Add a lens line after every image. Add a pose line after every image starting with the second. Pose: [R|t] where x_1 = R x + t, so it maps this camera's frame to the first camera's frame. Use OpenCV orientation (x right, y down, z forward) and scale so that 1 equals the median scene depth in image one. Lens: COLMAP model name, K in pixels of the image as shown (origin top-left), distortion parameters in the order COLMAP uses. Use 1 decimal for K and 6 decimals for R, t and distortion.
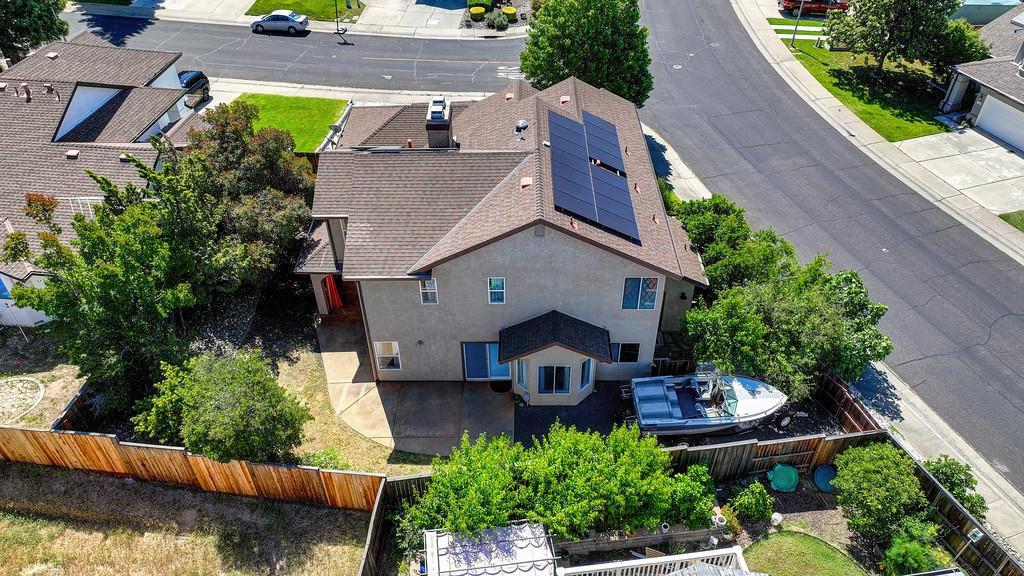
lens RADIAL K [[717.6, 0, 518.7], [0, 717.6, 289.7], [0, 0, 1]] dist [0.001765, 0.009197]
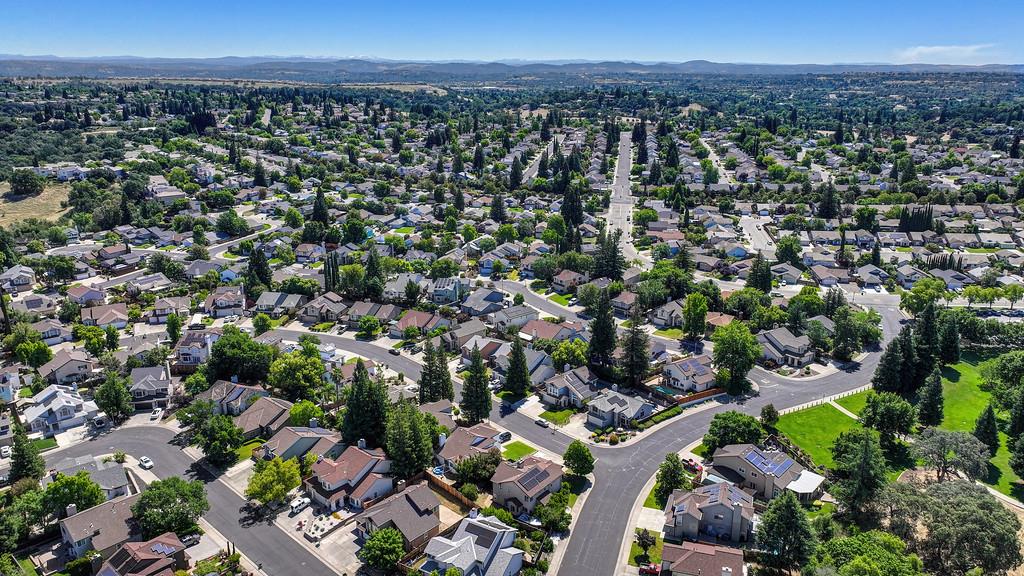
lens RADIAL K [[717.6, 0, 514.9], [0, 717.6, 287.9], [0, 0, 1]] dist [0.001765, 0.009197]
pose [[0.785359, 0.175110, -0.593757, 3.137870], [-0.394720, 0.880533, -0.262408, 0.060213], [0.476873, 0.440452, 0.760654, -4.170529]]
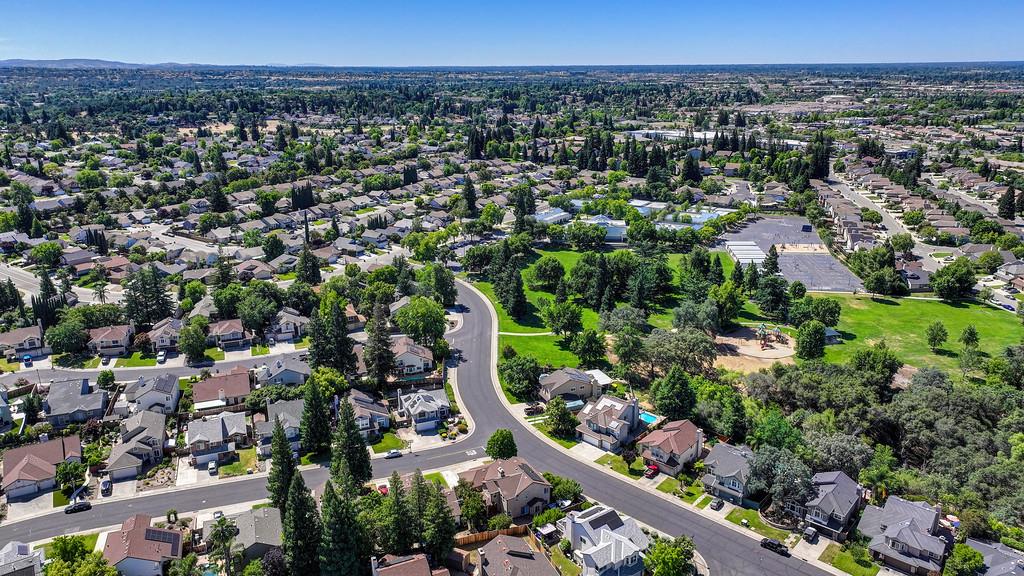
lens RADIAL K [[717.6, 0, 512.0], [0, 717.6, 290.5], [0, 0, 1]] dist [0.001765, 0.009197]
pose [[0.885899, -0.144923, 0.440660, -2.347970], [0.302172, 0.901042, -0.311151, 0.262240], [-0.351960, 0.408803, 0.842024, -4.407634]]
